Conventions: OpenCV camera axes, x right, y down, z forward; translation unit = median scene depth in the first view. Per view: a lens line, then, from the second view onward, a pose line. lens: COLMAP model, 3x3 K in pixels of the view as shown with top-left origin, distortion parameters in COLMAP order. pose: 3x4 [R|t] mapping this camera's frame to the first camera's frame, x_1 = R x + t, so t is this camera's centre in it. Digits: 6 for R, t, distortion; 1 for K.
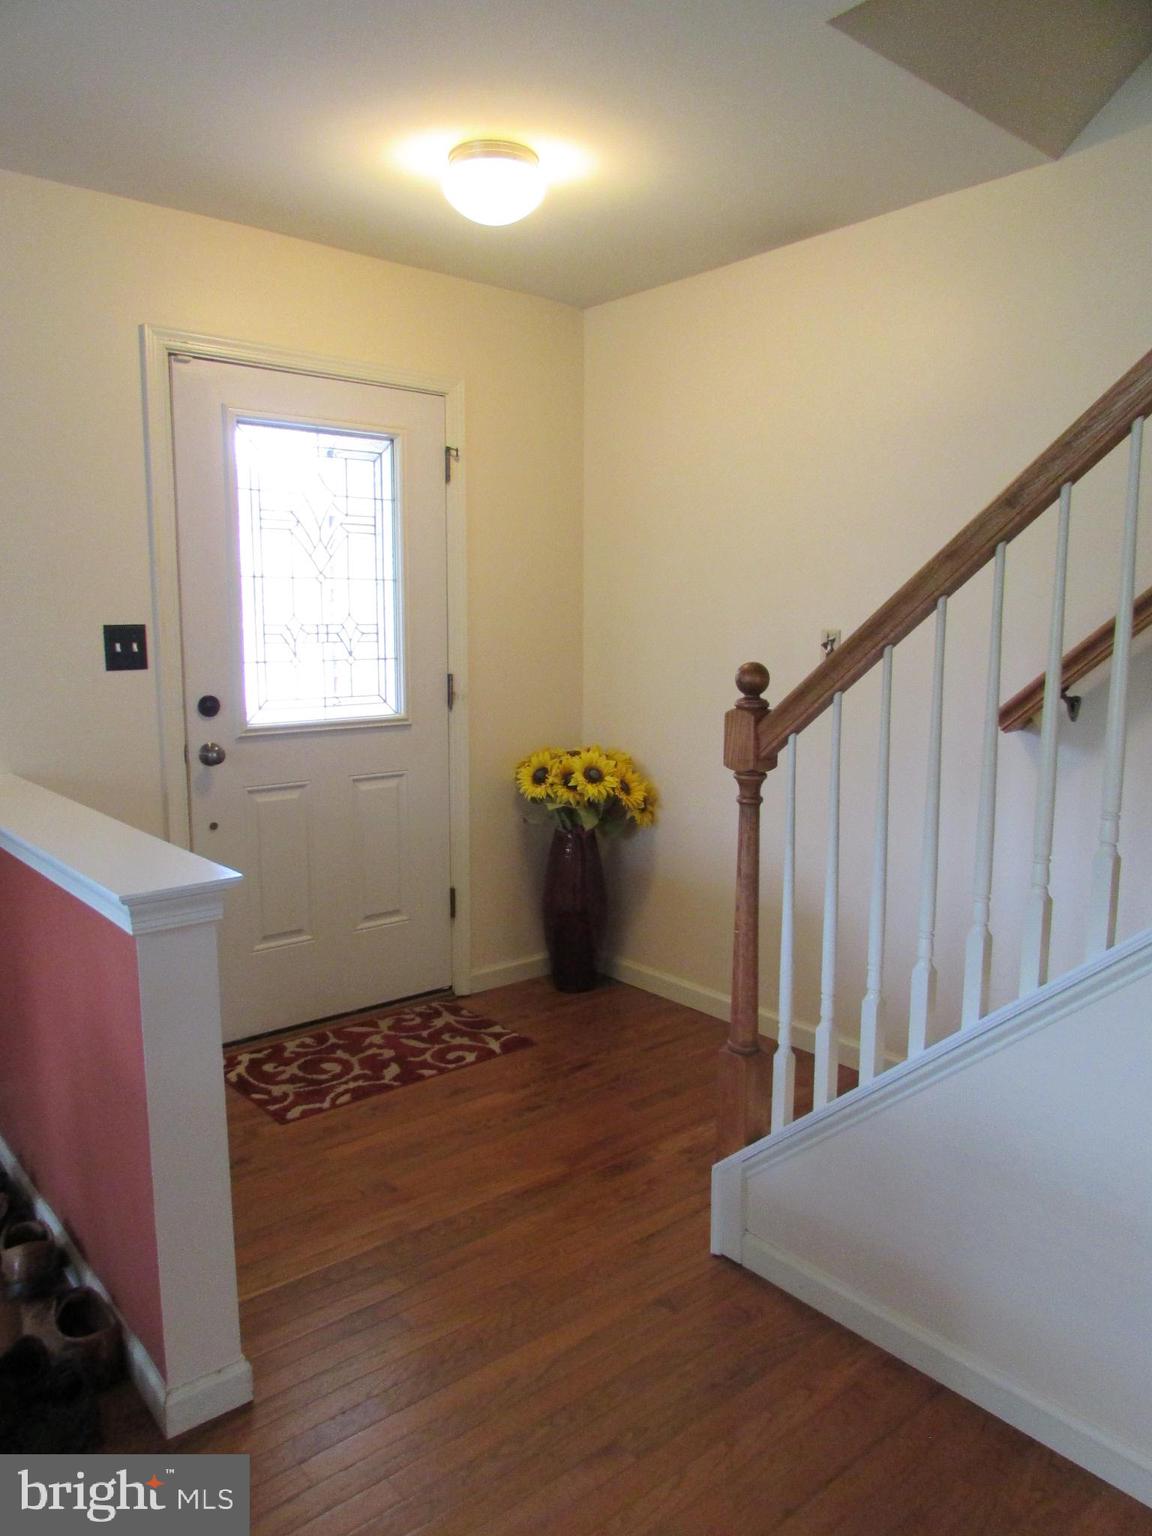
lens RADIAL K [[1099.4, 0, 581.8], [0, 1099.4, 760.1], [0, 0, 1]] dist [-0.025372, 0.000896]
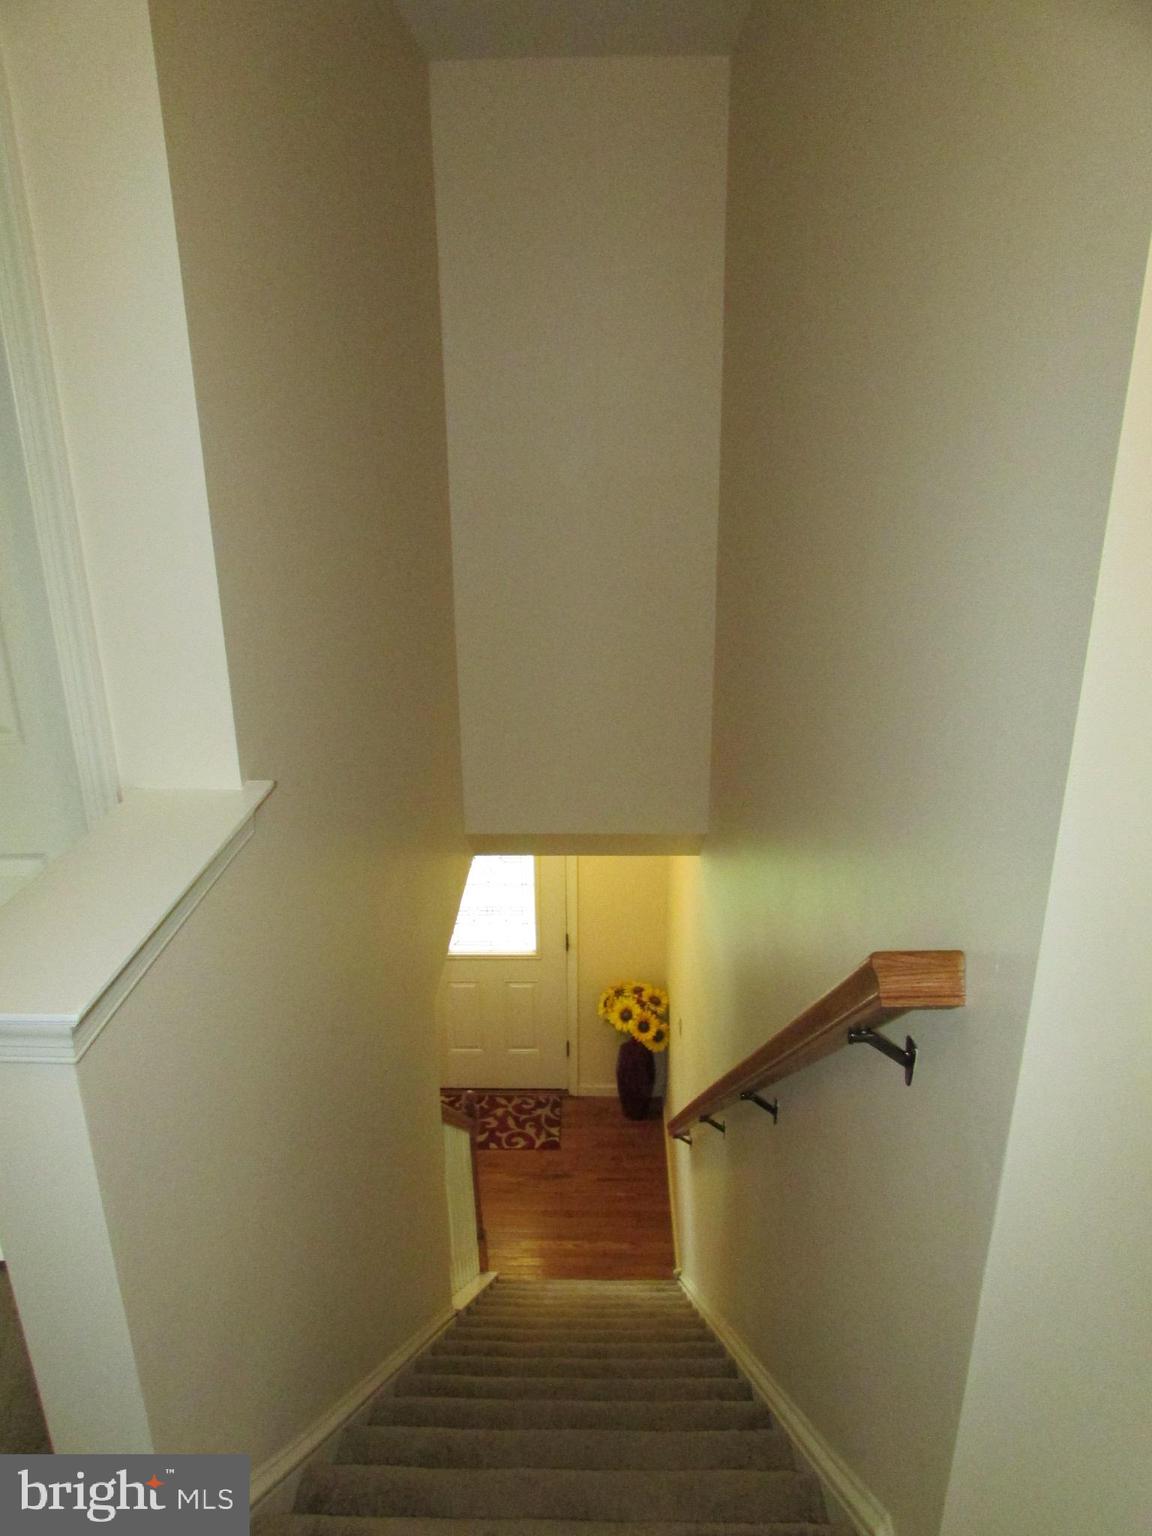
lens RADIAL K [[1099.4, 0, 579.6], [0, 1099.4, 768.9], [0, 0, 1]] dist [-0.025372, 0.000896]
pose [[0.757959, 0.214619, -0.615984, 1.034108], [-0.084789, 0.968728, 0.233189, -0.837797], [0.646768, -0.124519, 0.752453, -0.307025]]
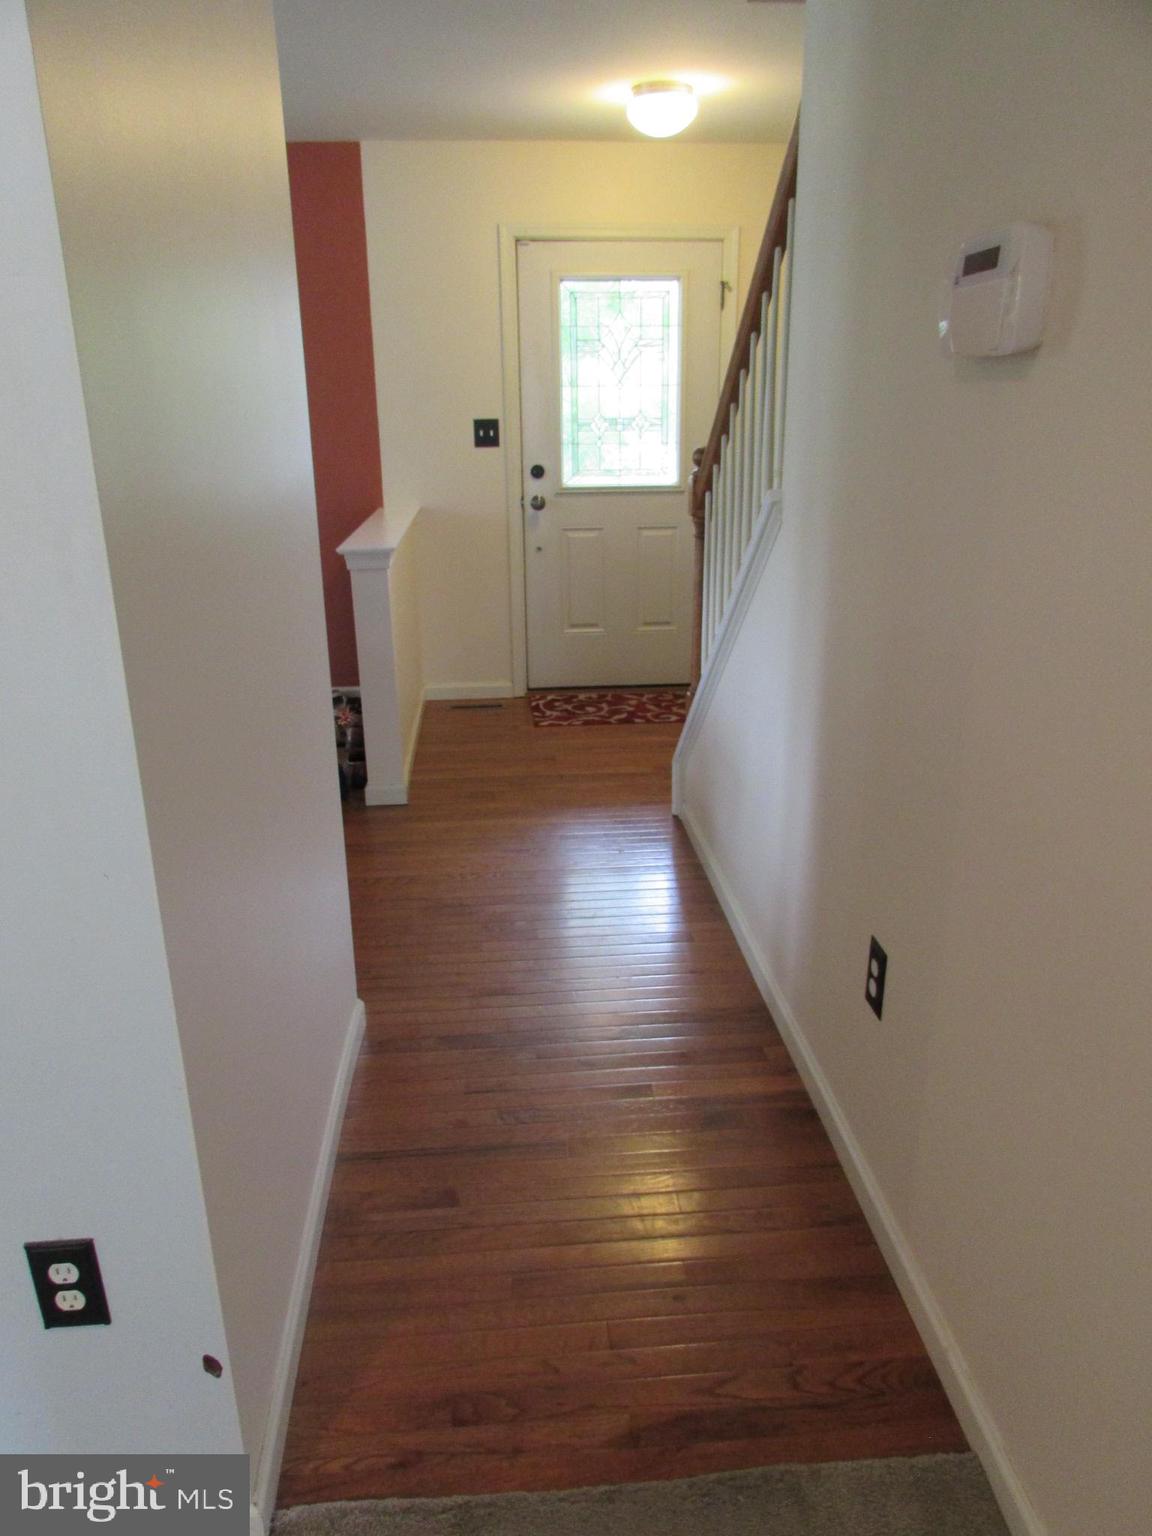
lens RADIAL K [[1099.4, 0, 584.5], [0, 1099.4, 757.8], [0, 0, 1]] dist [-0.025372, 0.000896]
pose [[0.814764, 0.170572, -0.554134, 0.643160], [-0.065186, 0.976635, 0.204780, 0.024683], [0.576116, -0.130726, 0.806846, -0.286066]]
